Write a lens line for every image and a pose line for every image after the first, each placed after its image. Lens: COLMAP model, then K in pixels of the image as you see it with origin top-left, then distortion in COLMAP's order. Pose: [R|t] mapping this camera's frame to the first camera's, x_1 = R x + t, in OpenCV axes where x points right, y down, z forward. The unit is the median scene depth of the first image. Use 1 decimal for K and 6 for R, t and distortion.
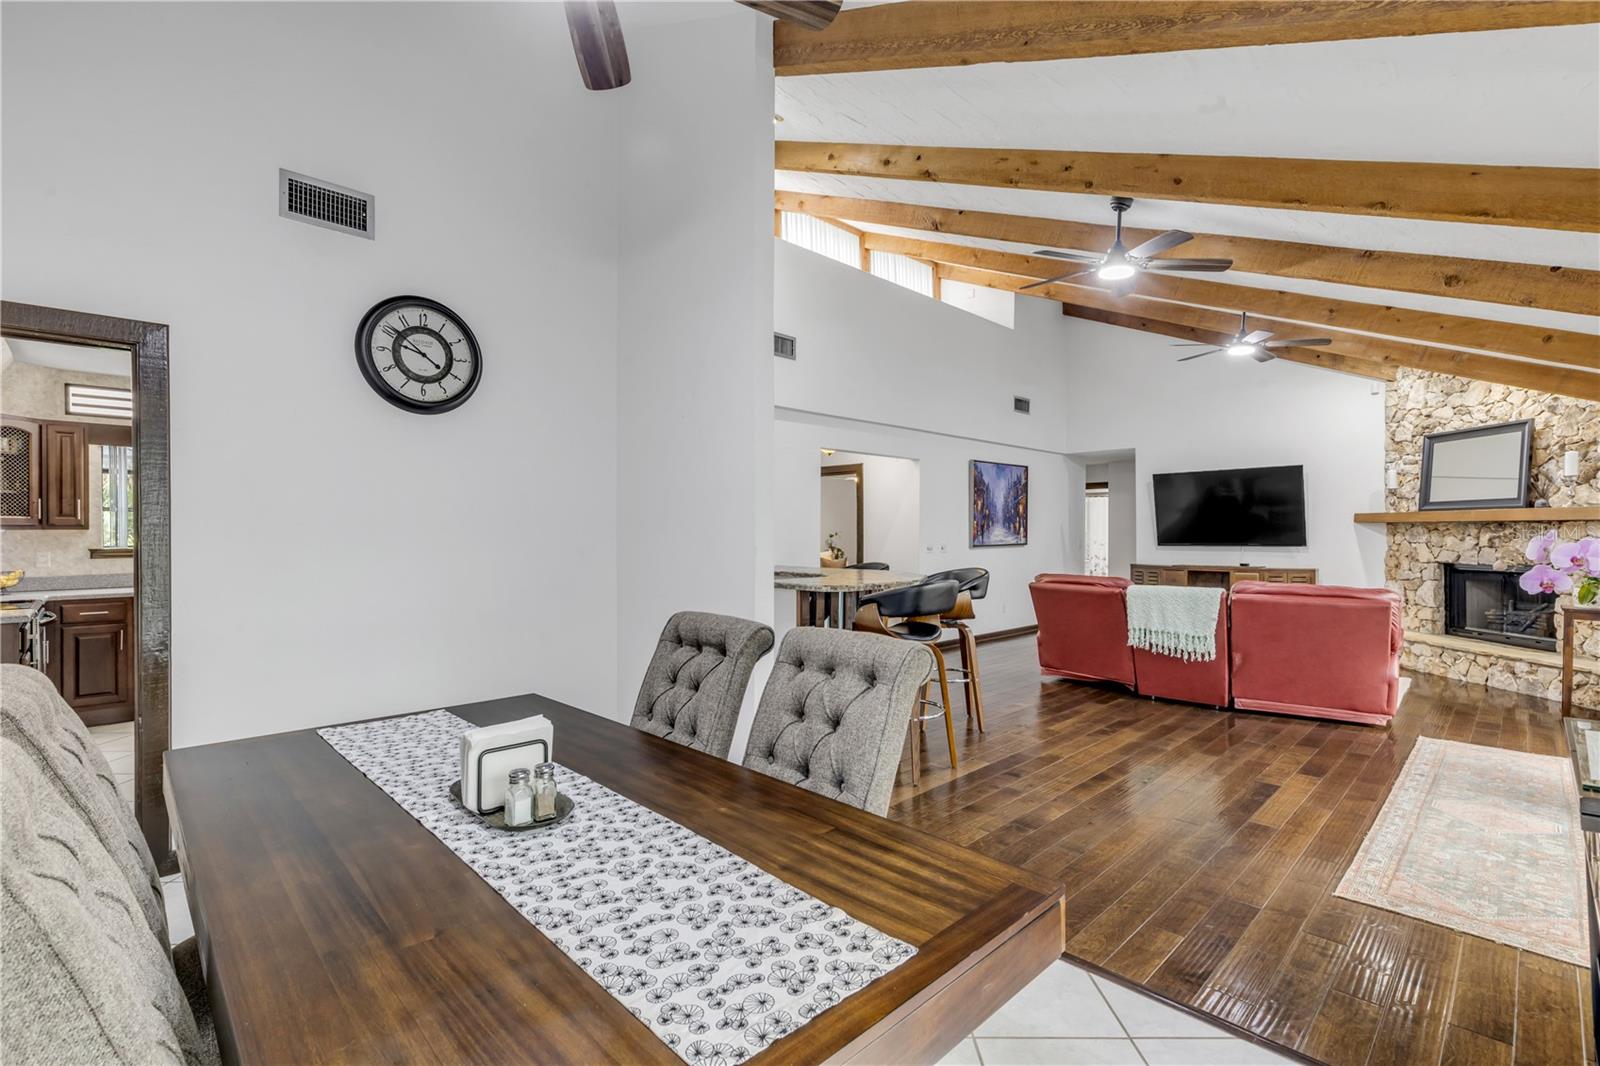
lens RADIAL K [[721.0, 0, 798.8], [0, 721.0, 534.9], [0, 0, 1]] dist [0.001812, 0.000256]
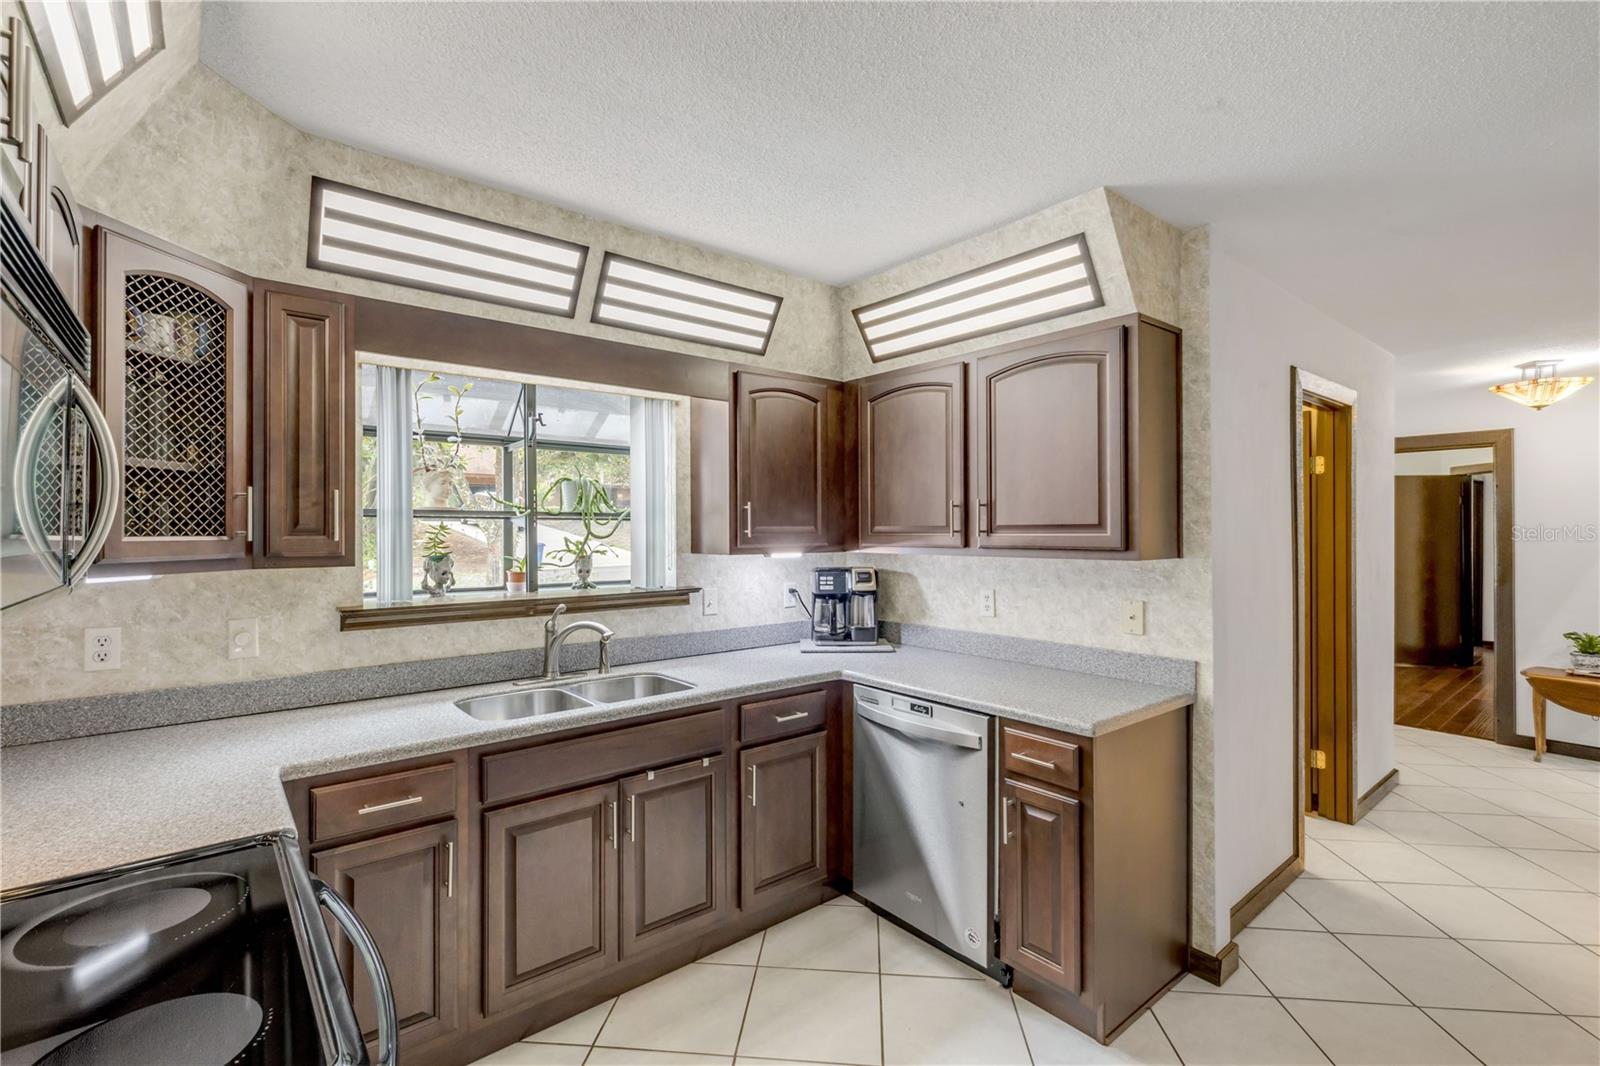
lens RADIAL K [[721.0, 0, 799.2], [0, 721.0, 528.2], [0, 0, 1]] dist [0.001812, 0.000256]
pose [[0.996593, -0.000154, -0.082475, -0.729162], [-0.000500, 0.999969, -0.007912, -0.025738], [0.082474, 0.007926, 0.996562, 0.646057]]
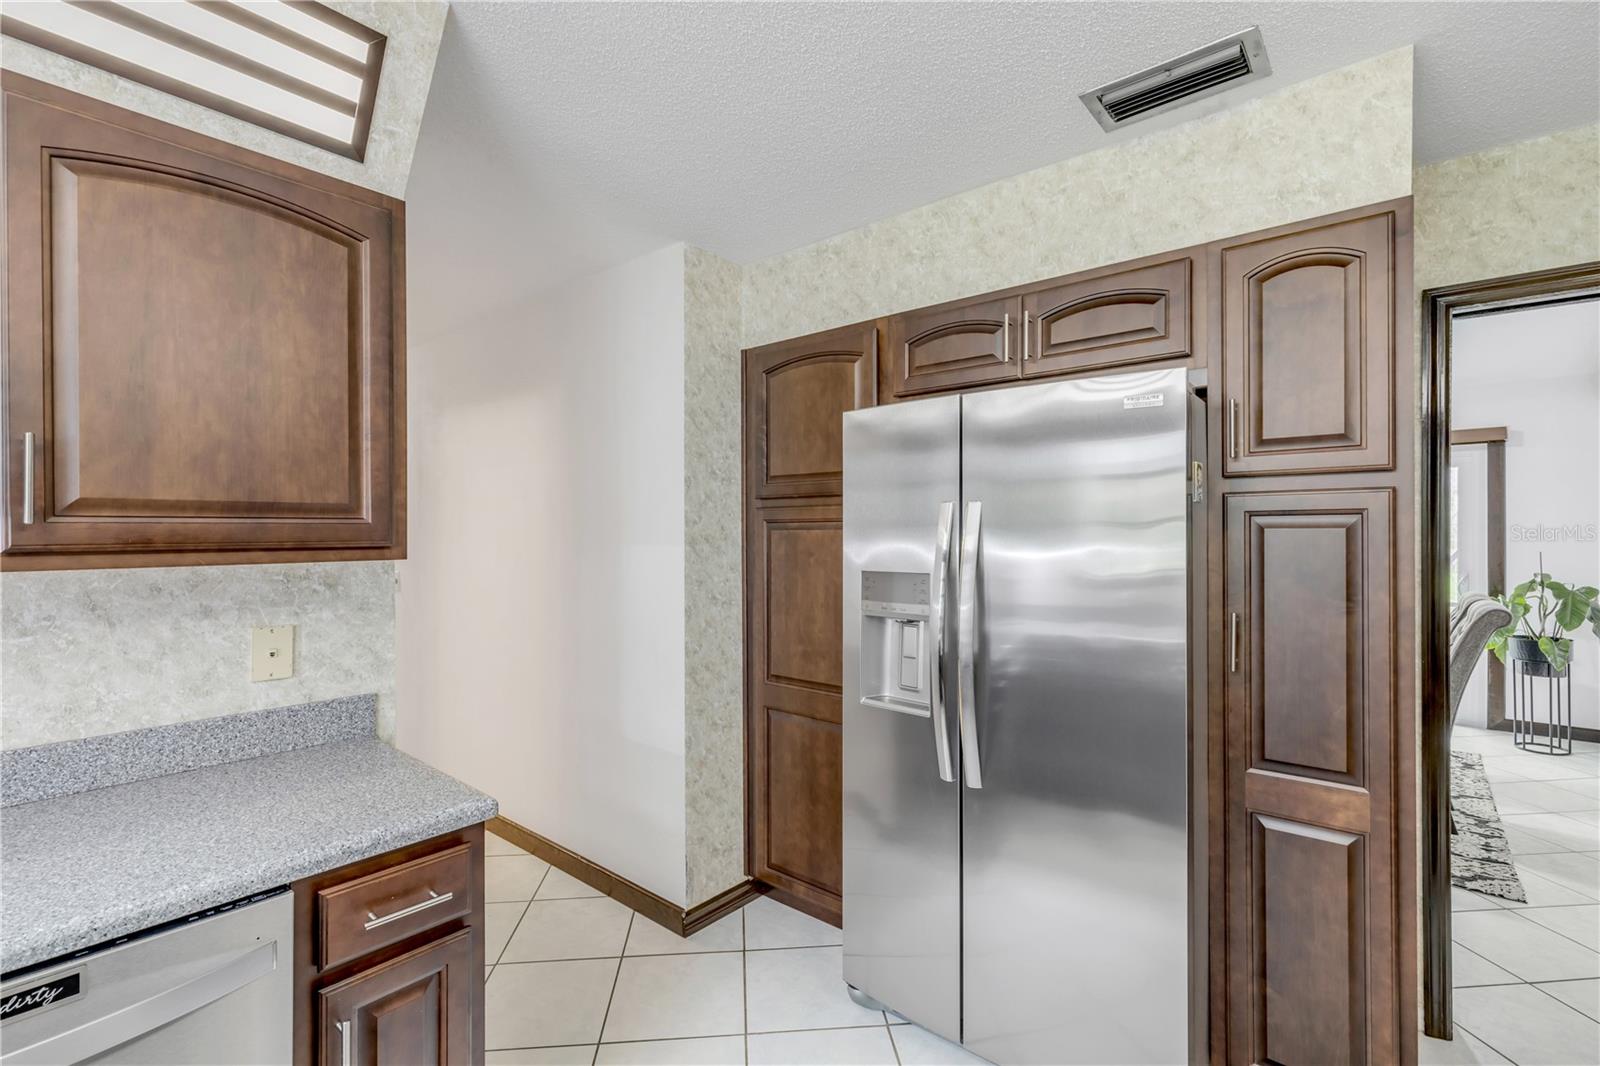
lens RADIAL K [[721.0, 0, 796.7], [0, 721.0, 532.6], [0, 0, 1]] dist [0.001812, 0.000256]
pose [[-0.096648, -0.002852, 0.995315, -0.846616], [0.004645, 0.999984, 0.003316, -0.022271], [-0.995308, 0.004943, -0.096633, 0.895573]]
